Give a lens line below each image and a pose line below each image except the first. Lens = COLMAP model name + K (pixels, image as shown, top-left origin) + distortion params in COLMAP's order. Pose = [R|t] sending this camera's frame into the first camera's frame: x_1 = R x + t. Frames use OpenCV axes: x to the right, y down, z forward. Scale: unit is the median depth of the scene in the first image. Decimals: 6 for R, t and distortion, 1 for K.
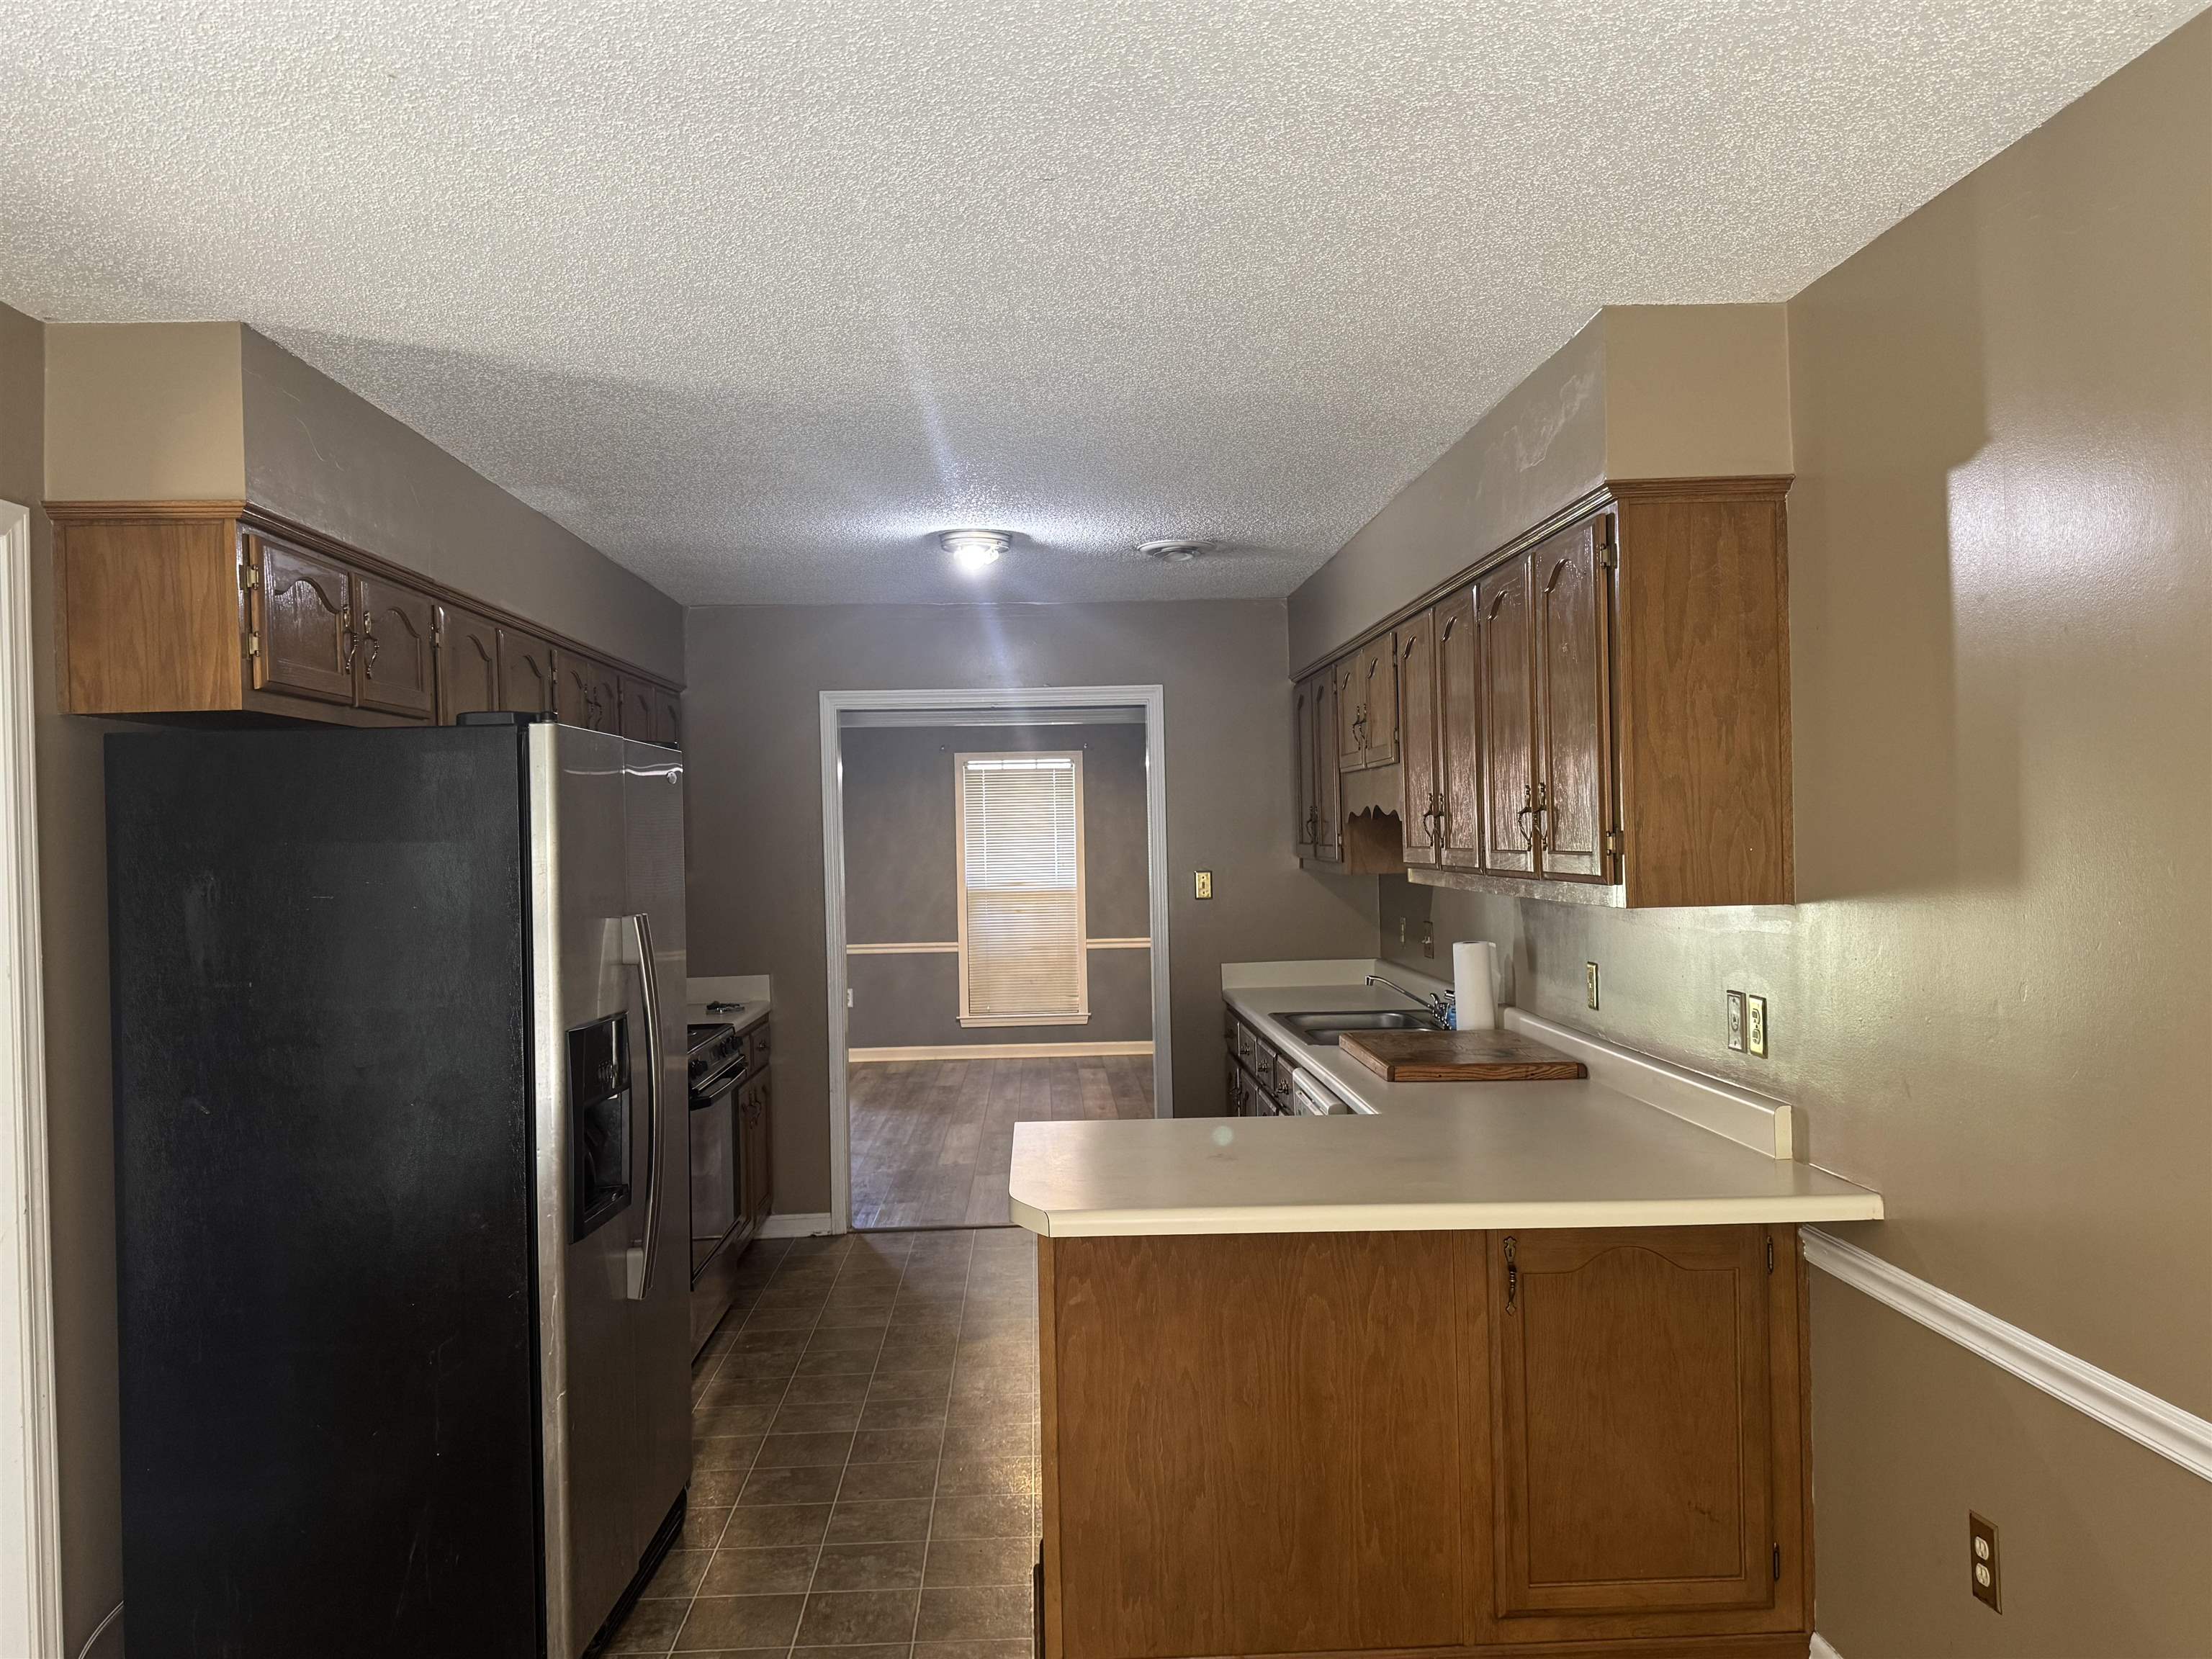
lens RADIAL K [[1625.0, 0, 1100.0], [0, 1625.0, 830.2], [0, 0, 1]] dist [0.002131, -0.000076]
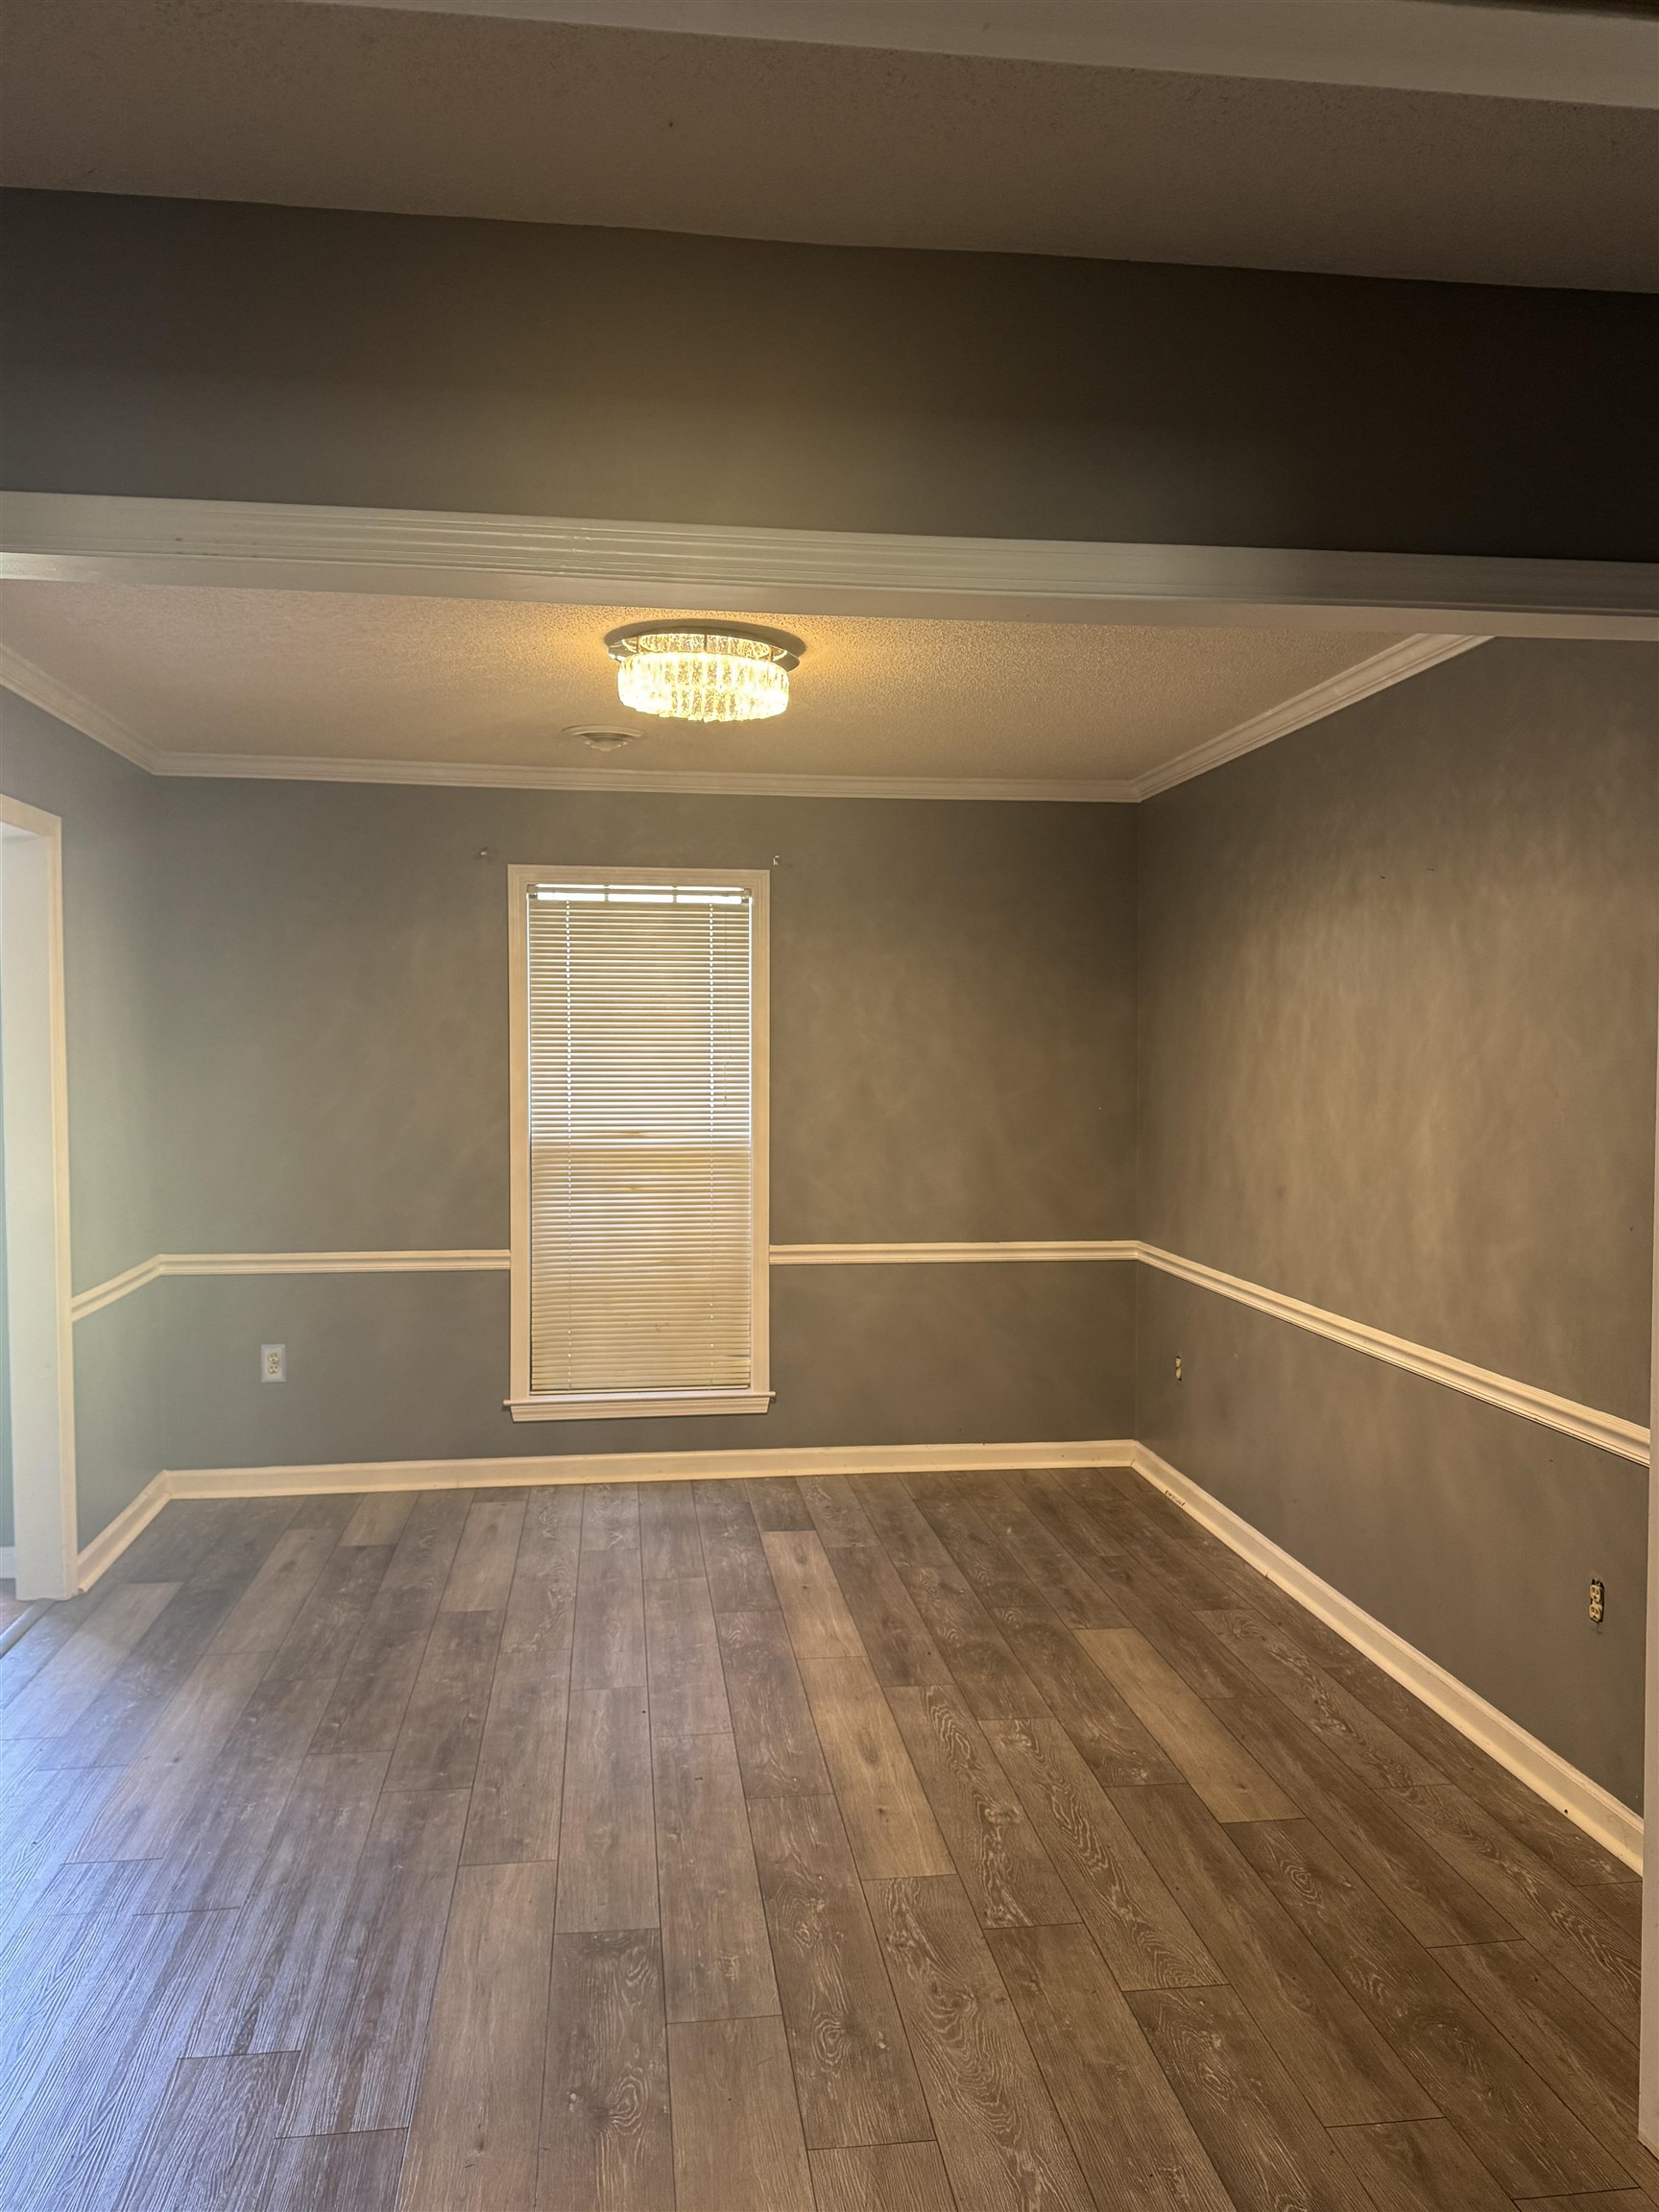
lens RADIAL K [[1625.0, 0, 839.8], [0, 1625.0, 1104.3], [0, 0, 1]] dist [0.002131, -0.000076]
pose [[0.994965, 0.021512, 0.097887, -0.036965], [-0.025772, 0.998766, 0.042464, 0.001405], [-0.096853, -0.044773, 0.994291, 0.503152]]
